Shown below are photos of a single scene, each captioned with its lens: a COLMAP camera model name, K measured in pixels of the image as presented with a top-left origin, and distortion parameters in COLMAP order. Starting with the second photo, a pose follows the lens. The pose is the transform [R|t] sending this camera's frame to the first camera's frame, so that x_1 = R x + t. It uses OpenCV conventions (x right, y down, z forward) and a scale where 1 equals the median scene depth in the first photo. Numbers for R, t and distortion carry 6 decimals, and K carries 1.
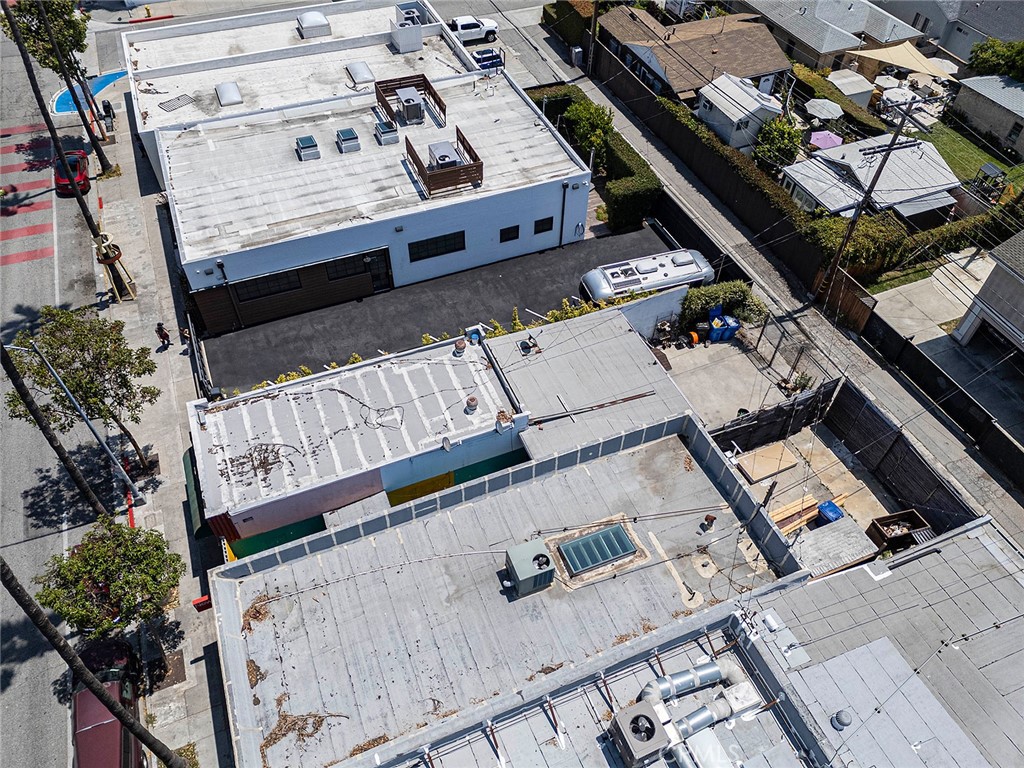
lens RADIAL K [[746.7, 0, 514.1], [0, 746.7, 384.8], [0, 0, 1]] dist [0.091138, -0.098013]
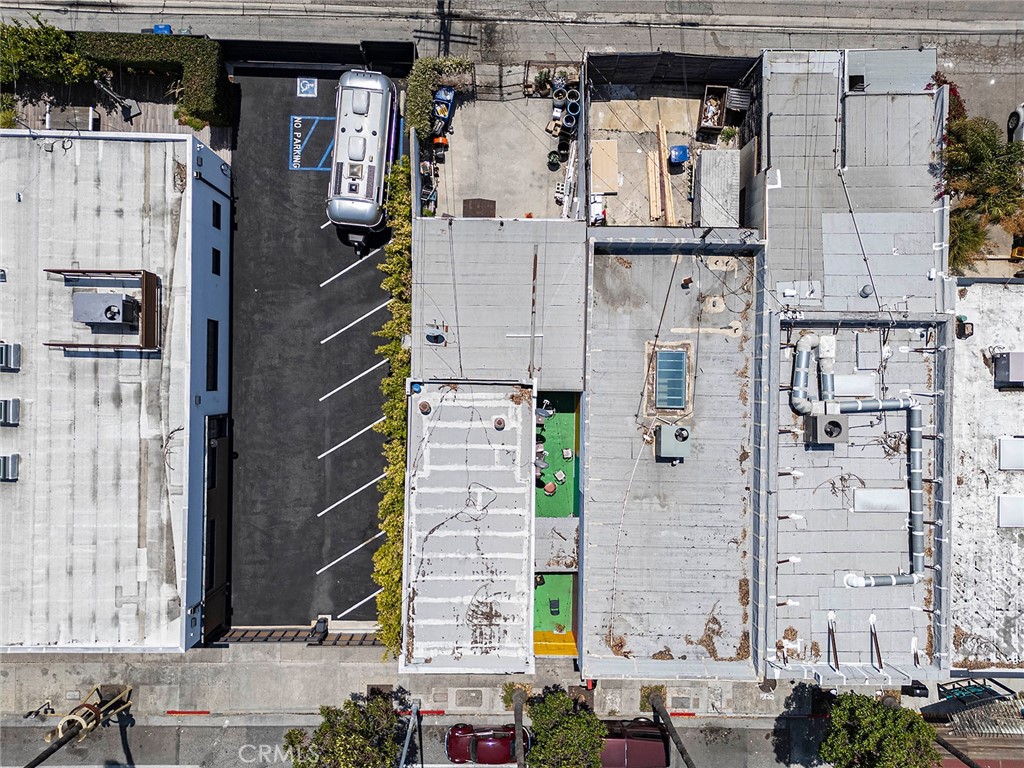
lens RADIAL K [[749.4, 0, 515.5], [0, 749.4, 383.2], [0, 0, 1]] dist [0.075631, -0.071214]
pose [[0.398137, -0.917305, -0.006204, 0.008148], [0.677195, 0.289347, 0.676525, -0.543365], [-0.618785, -0.273551, 0.736394, 0.178218]]
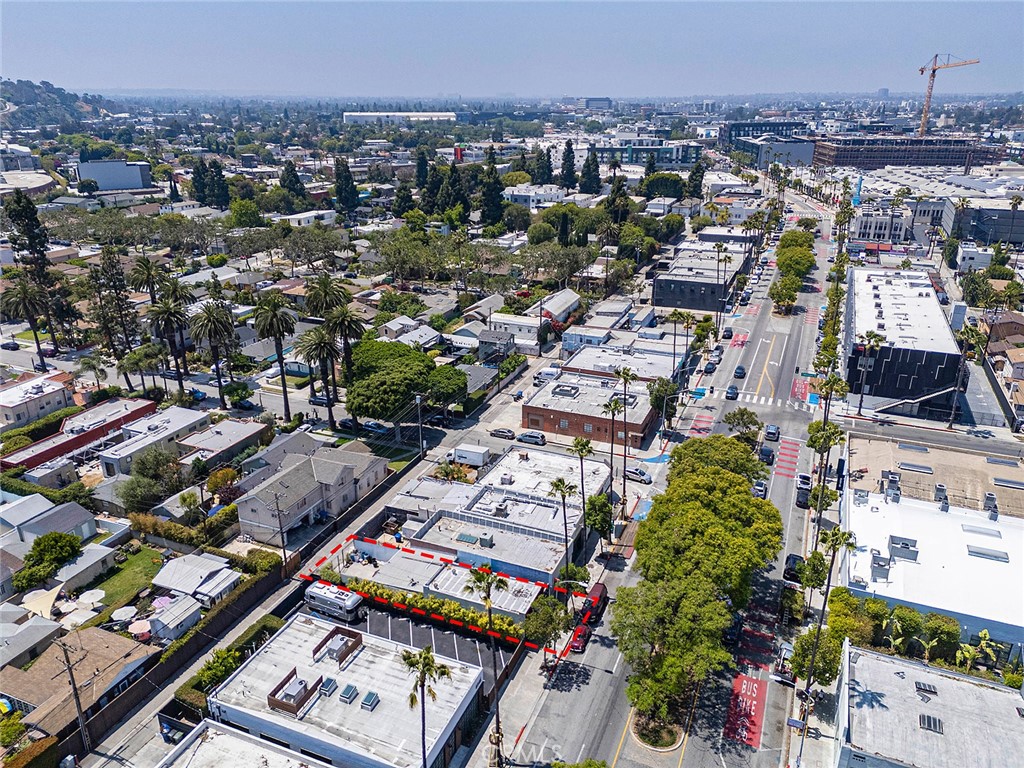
lens RADIAL K [[746.7, 0, 514.1], [0, 746.7, 384.8], [0, 0, 1]] dist [0.091138, -0.098013]
pose [[-0.704896, -0.276600, 0.653158, -1.491375], [0.523355, 0.418730, 0.742135, -1.794443], [-0.478771, 0.864961, -0.150401, 0.558246]]
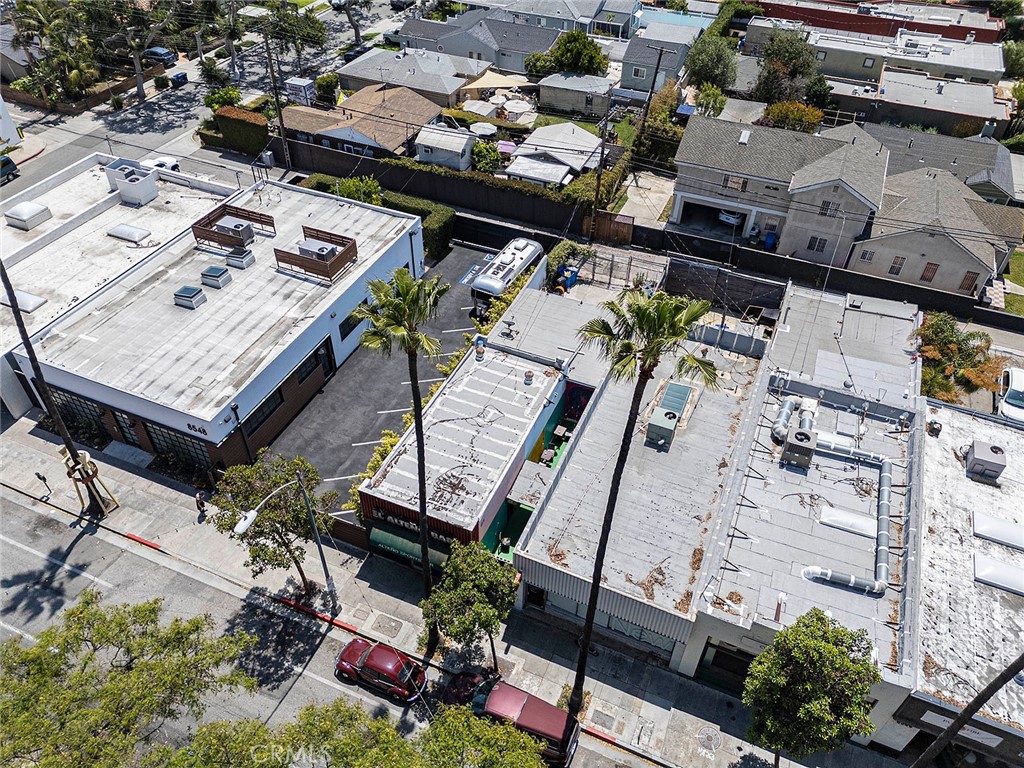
lens RADIAL K [[749.4, 0, 515.5], [0, 749.4, 383.2], [0, 0, 1]] dist [0.075631, -0.071214]
pose [[0.715521, -0.475815, 0.511498, -0.592976], [0.522666, 0.850427, 0.059955, -0.042901], [-0.463519, 0.224444, 0.857190, -0.087525]]
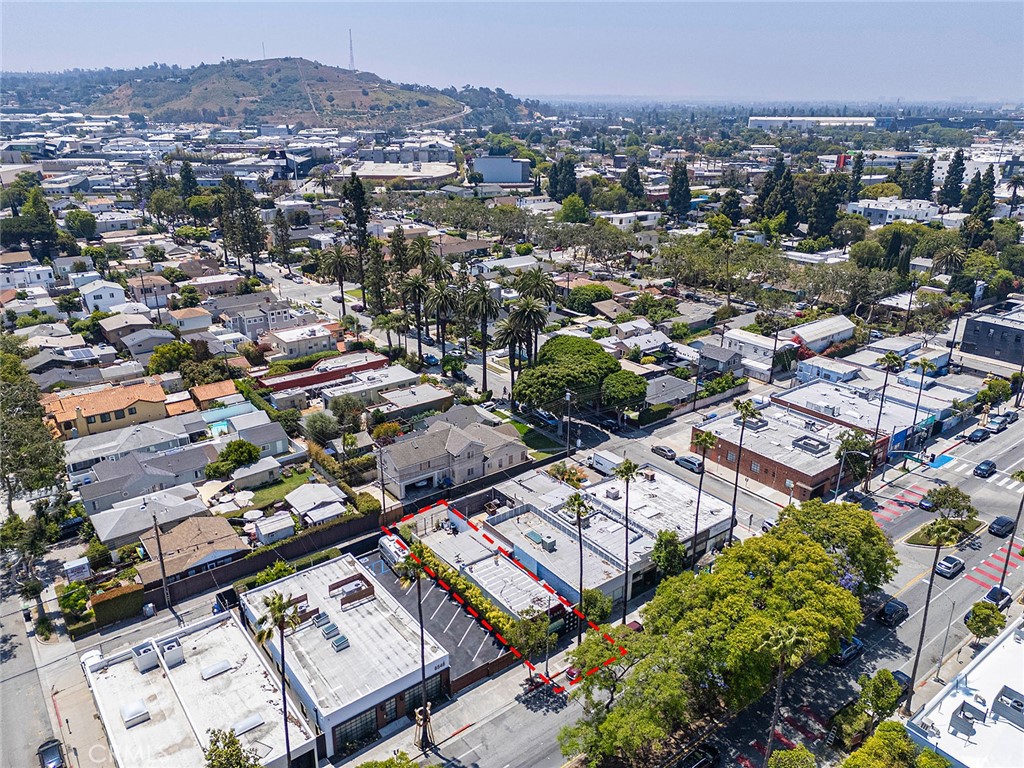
lens RADIAL K [[746.7, 0, 514.1], [0, 746.7, 384.8], [0, 0, 1]] dist [0.091138, -0.098013]
pose [[-0.259443, -0.367379, 0.893153, -1.902879], [0.718529, 0.544512, 0.432692, -1.222957], [-0.645294, 0.754015, 0.122703, 0.068881]]
